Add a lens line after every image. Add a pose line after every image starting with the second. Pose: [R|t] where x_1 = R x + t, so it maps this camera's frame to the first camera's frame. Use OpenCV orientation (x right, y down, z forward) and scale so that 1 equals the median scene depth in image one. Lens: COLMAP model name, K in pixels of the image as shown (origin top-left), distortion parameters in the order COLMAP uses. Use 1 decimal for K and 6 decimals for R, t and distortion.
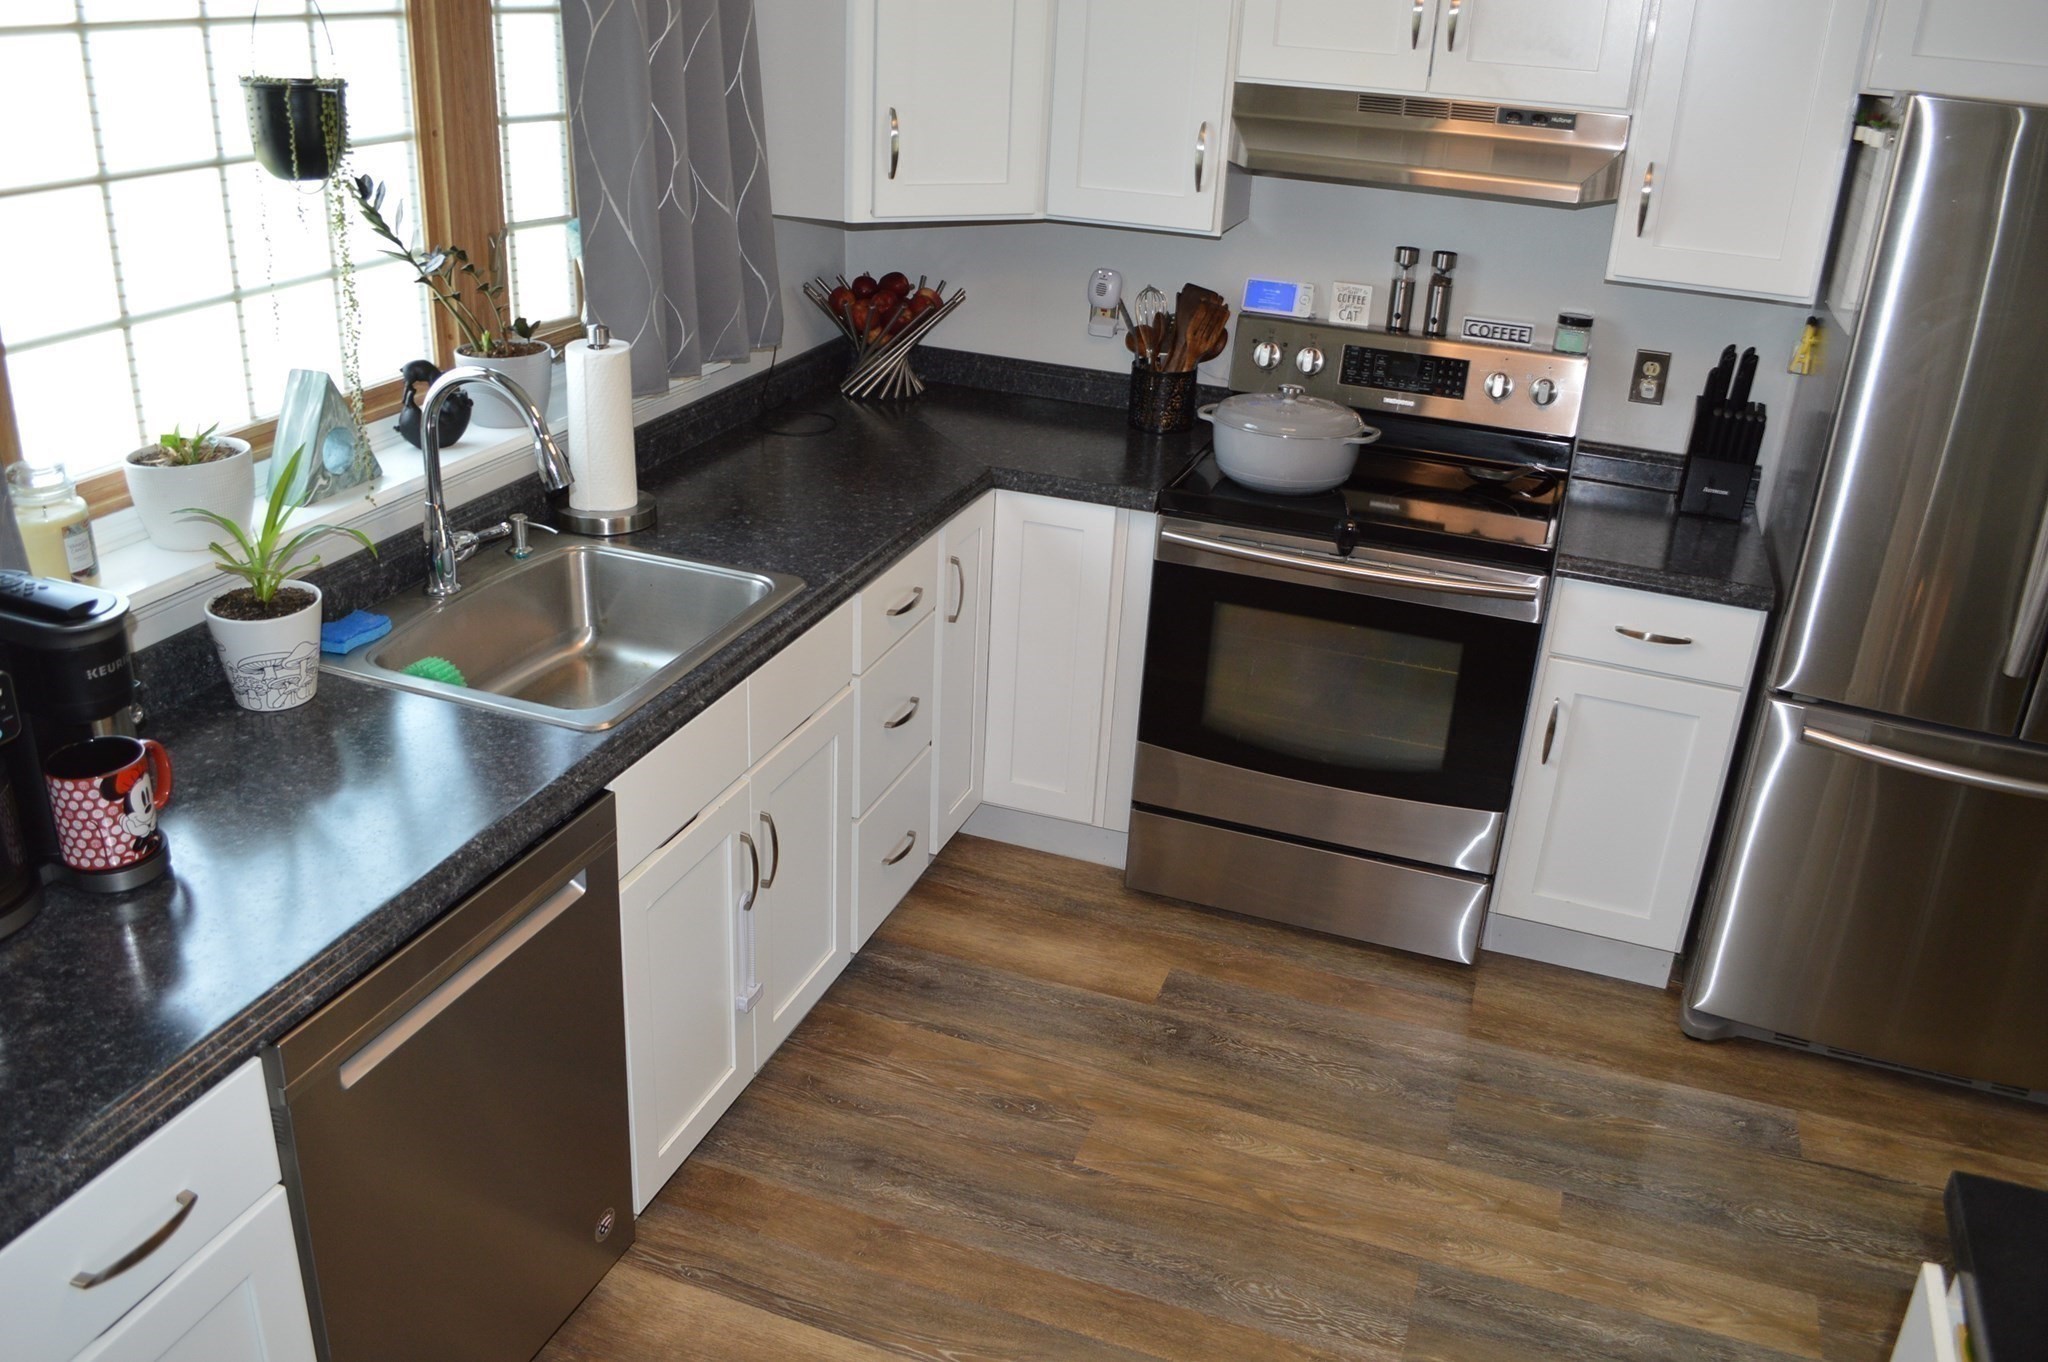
lens RADIAL K [[1625.9, 0, 1026.3], [0, 1625.9, 671.9], [0, 0, 1]] dist [-0.082979, 0.012123]
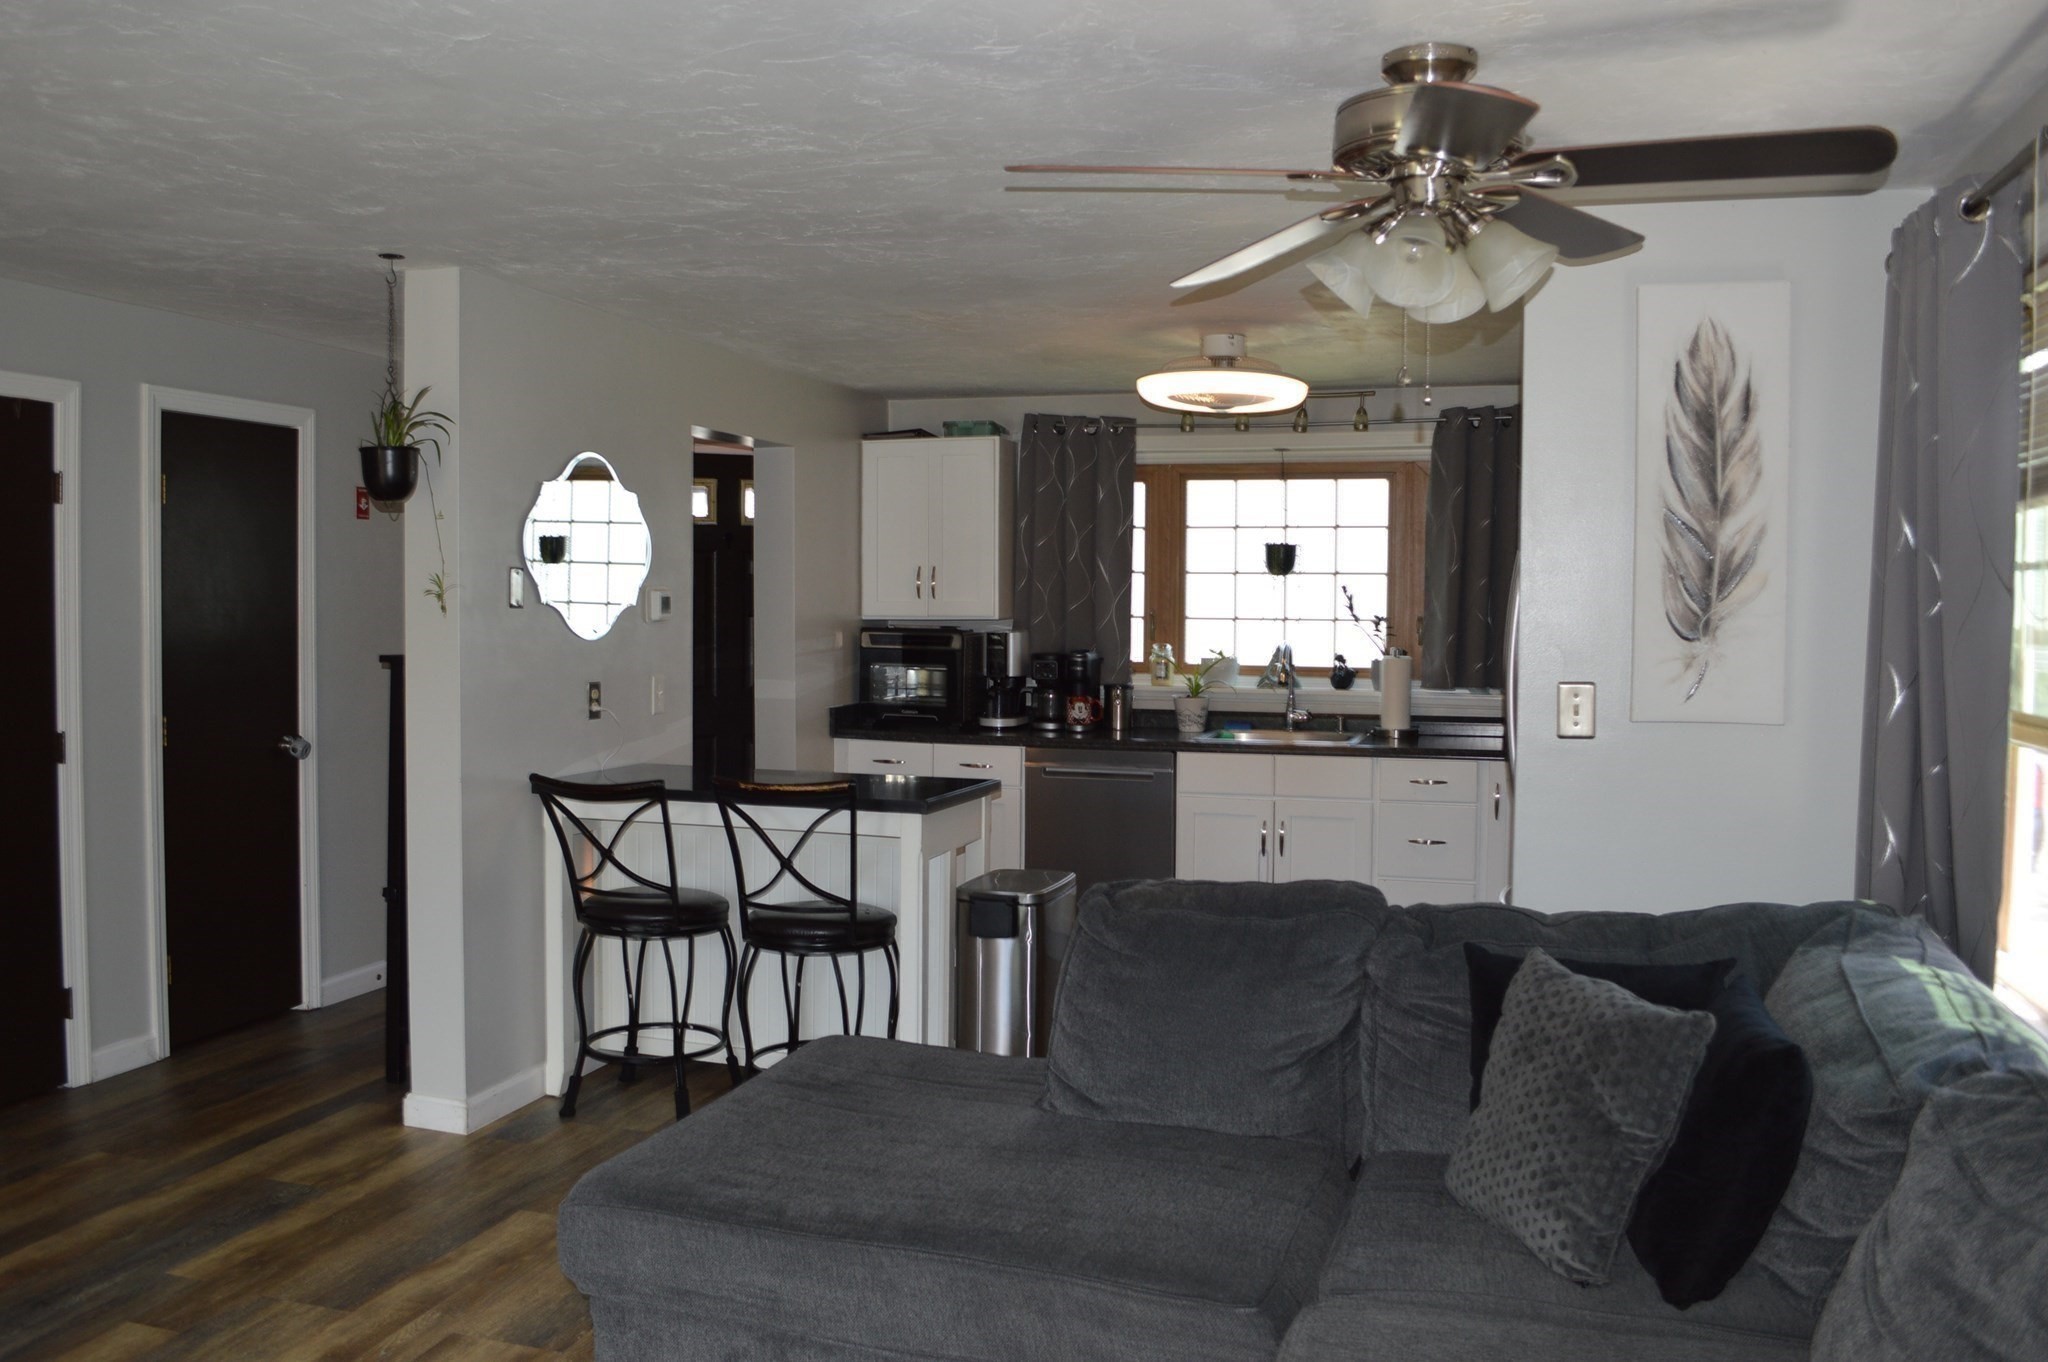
lens RADIAL K [[1625.9, 0, 1034.3], [0, 1625.9, 676.7], [0, 0, 1]] dist [-0.082979, 0.012123]
pose [[0.064213, 0.001661, -0.997935, 1.804427], [-0.407633, 0.912811, -0.024710, 0.080932], [0.910885, 0.408378, 0.059292, 0.357924]]
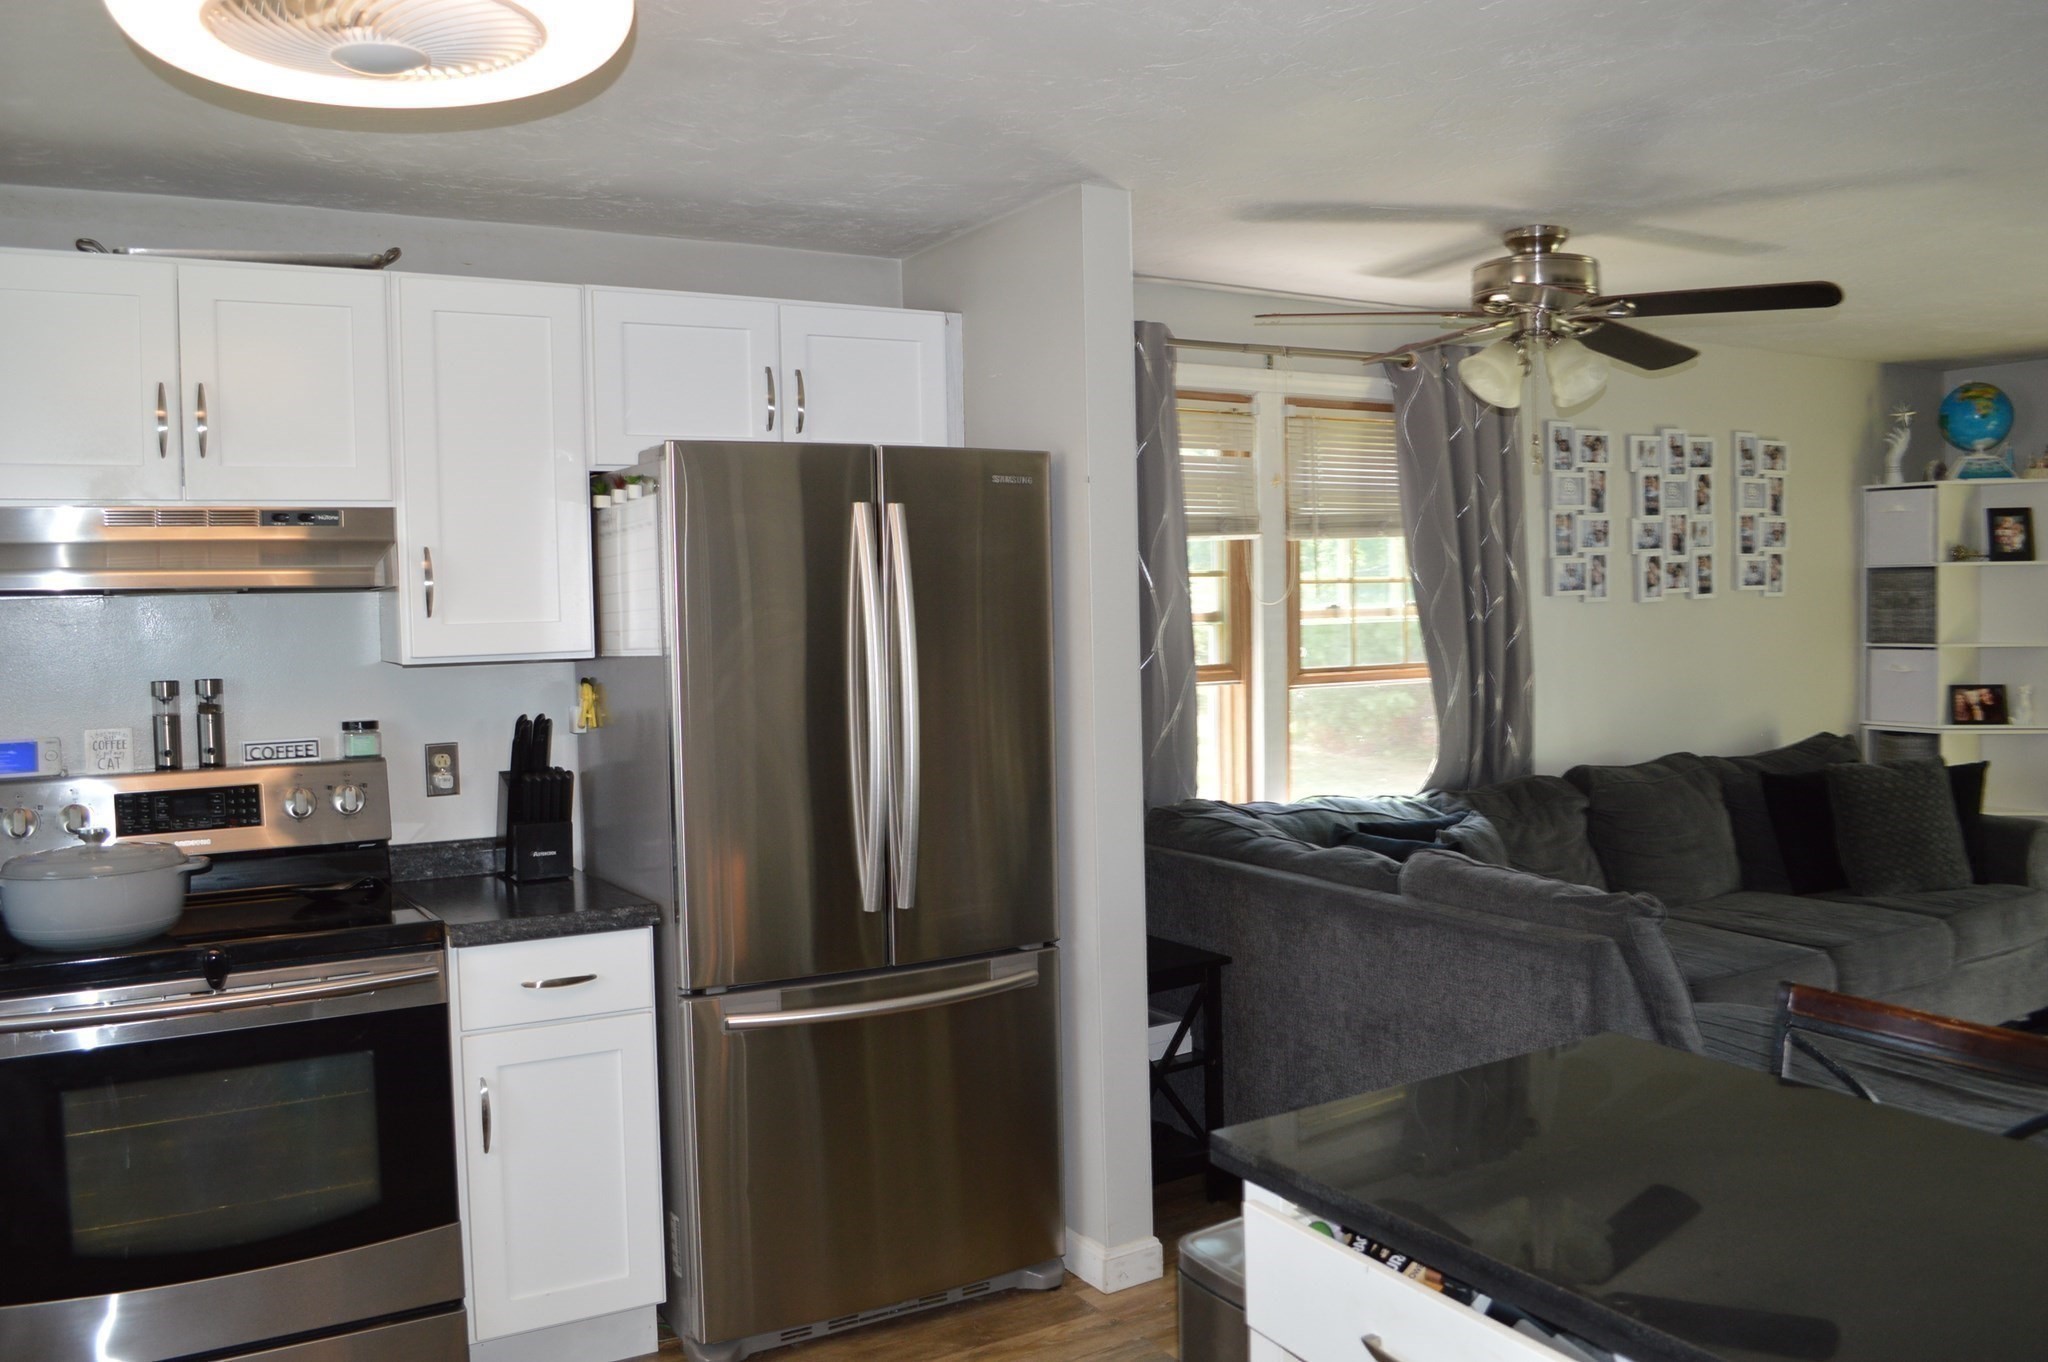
lens RADIAL K [[1625.9, 0, 1009.6], [0, 1625.9, 668.7], [0, 0, 1]] dist [-0.082979, 0.012123]
pose [[0.636893, -0.096609, 0.764875, -0.166623], [0.357583, 0.915964, -0.182058, 0.077360], [-0.683009, 0.389457, 0.617917, 0.112763]]
